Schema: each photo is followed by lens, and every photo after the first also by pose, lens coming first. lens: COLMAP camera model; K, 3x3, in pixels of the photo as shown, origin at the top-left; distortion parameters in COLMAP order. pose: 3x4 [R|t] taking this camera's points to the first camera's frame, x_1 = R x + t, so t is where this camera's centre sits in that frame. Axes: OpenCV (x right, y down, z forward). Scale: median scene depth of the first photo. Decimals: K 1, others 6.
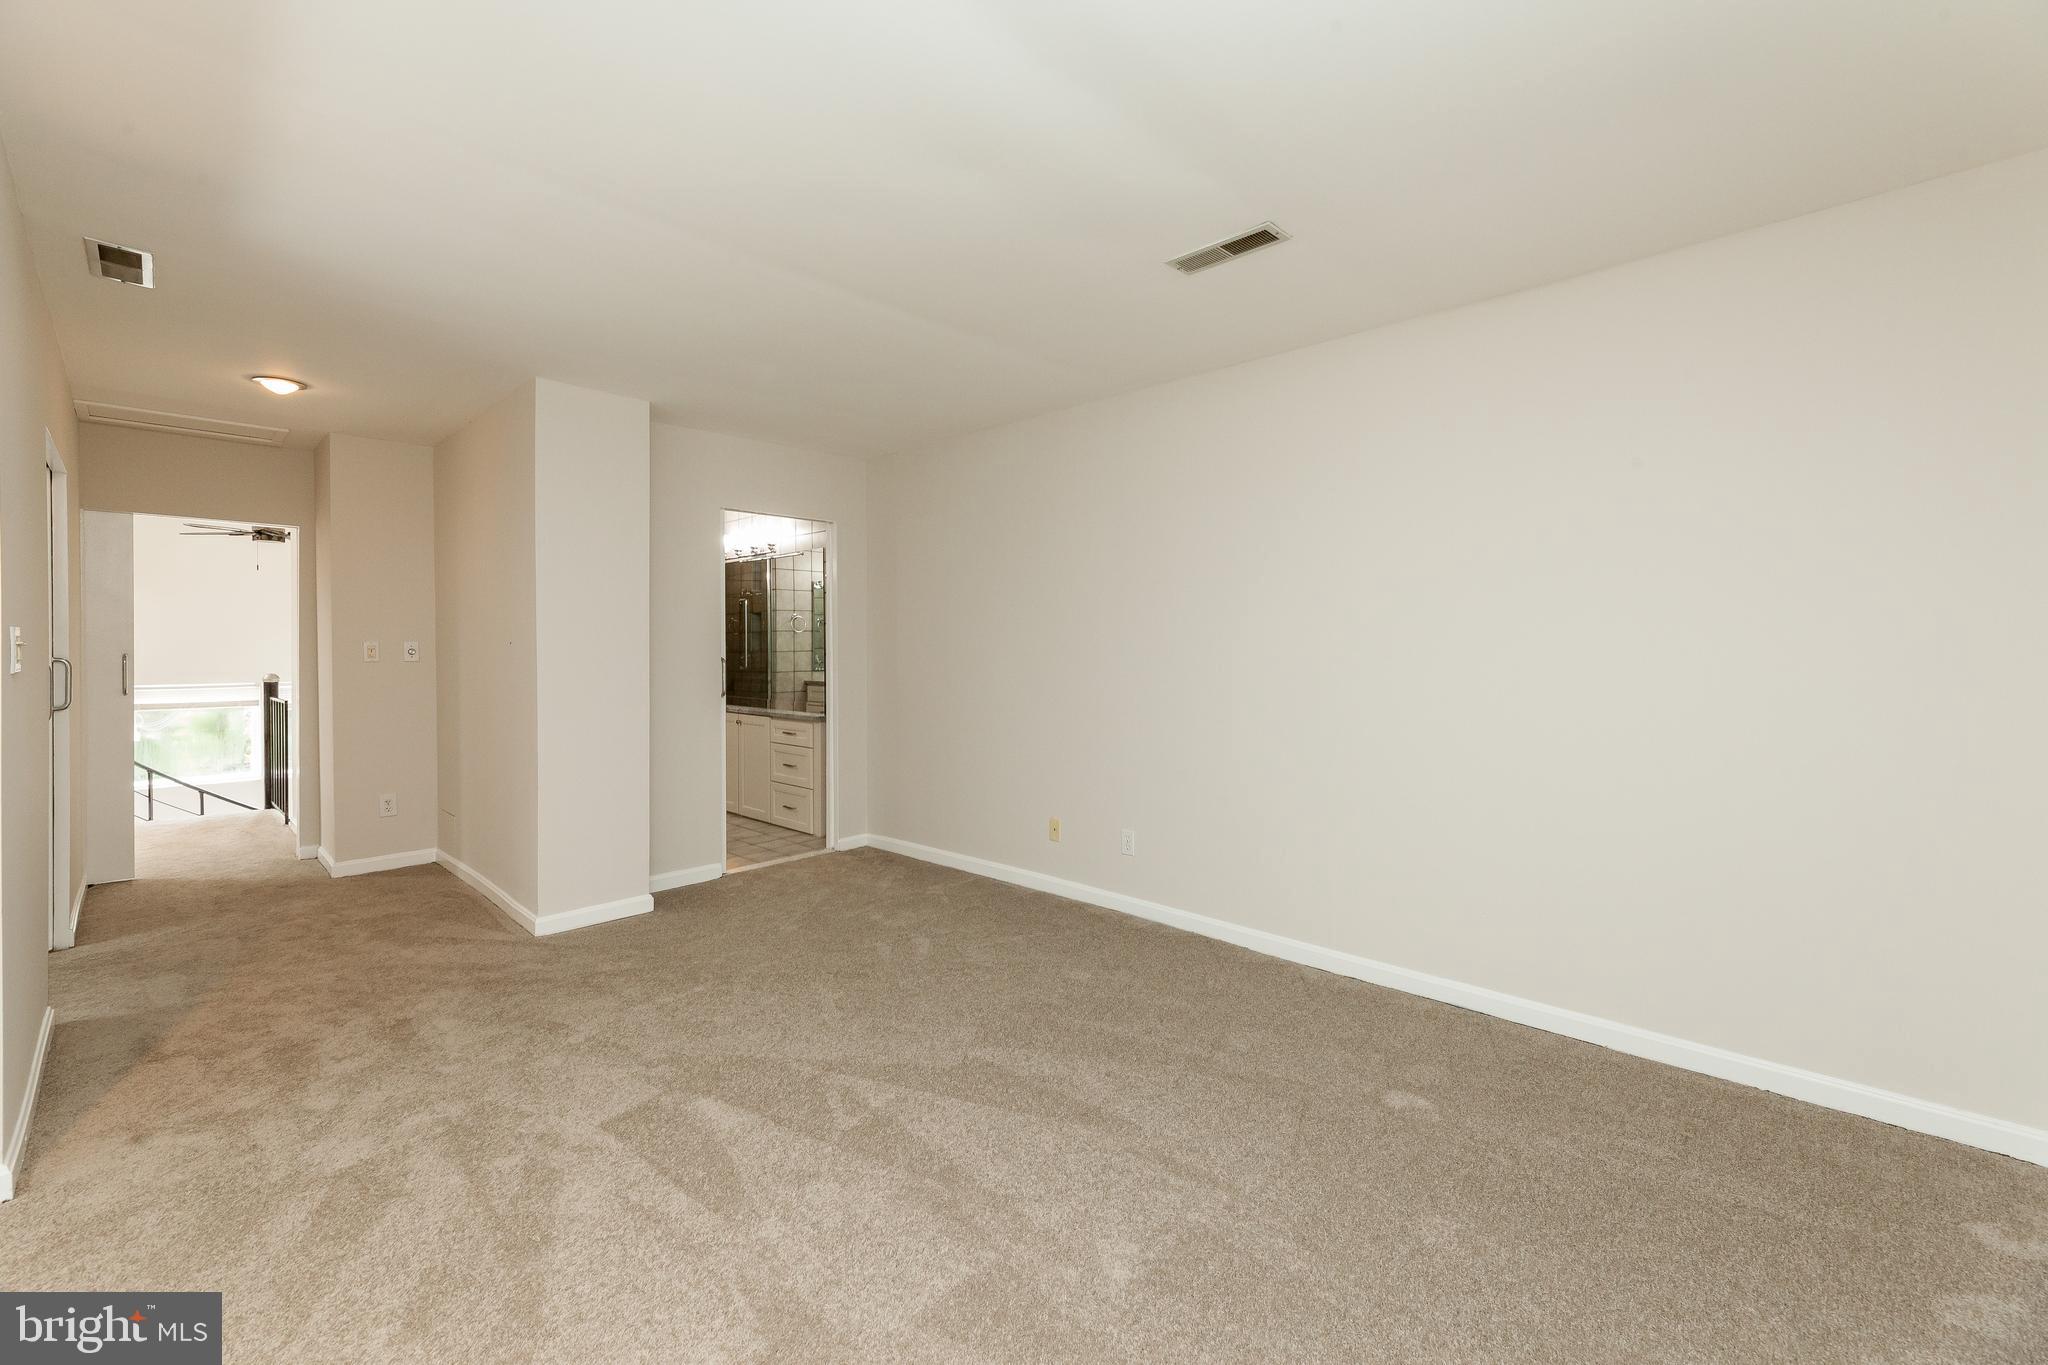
lens RADIAL K [[827.2, 0, 1034.6], [0, 827.2, 674.5], [0, 0, 1]] dist [0.003905, -0.000281]
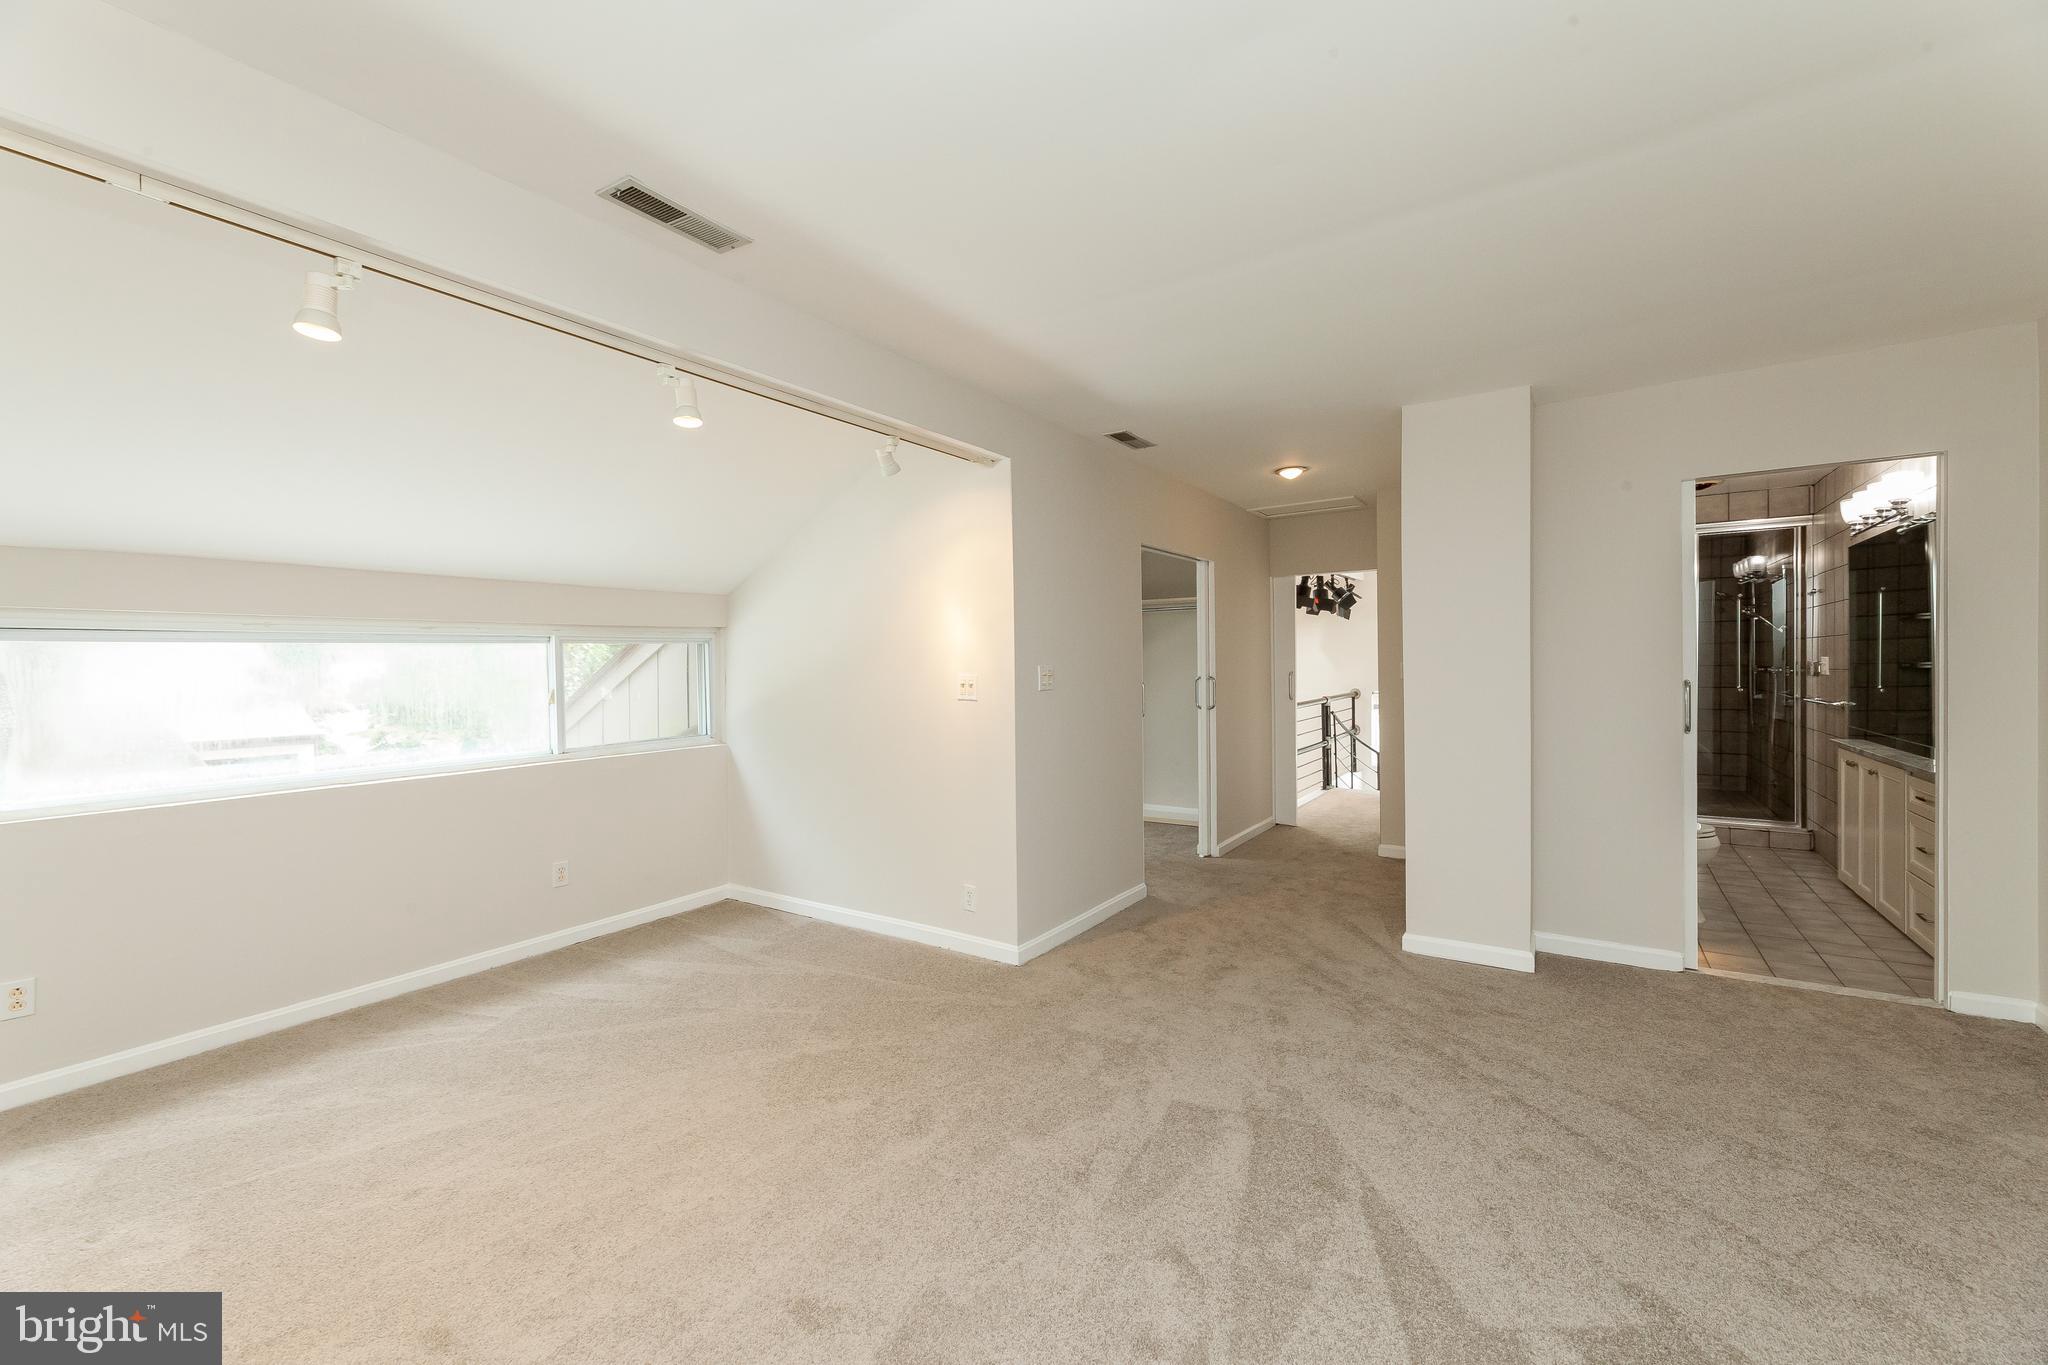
lens RADIAL K [[827.2, 0, 1027.0], [0, 827.2, 674.0], [0, 0, 1]] dist [0.003905, -0.000281]
pose [[0.167575, 0.008886, -0.985819, 0.406634], [-0.014891, 0.999868, 0.006482, -0.033216], [0.985747, 0.013594, 0.167685, 0.441631]]
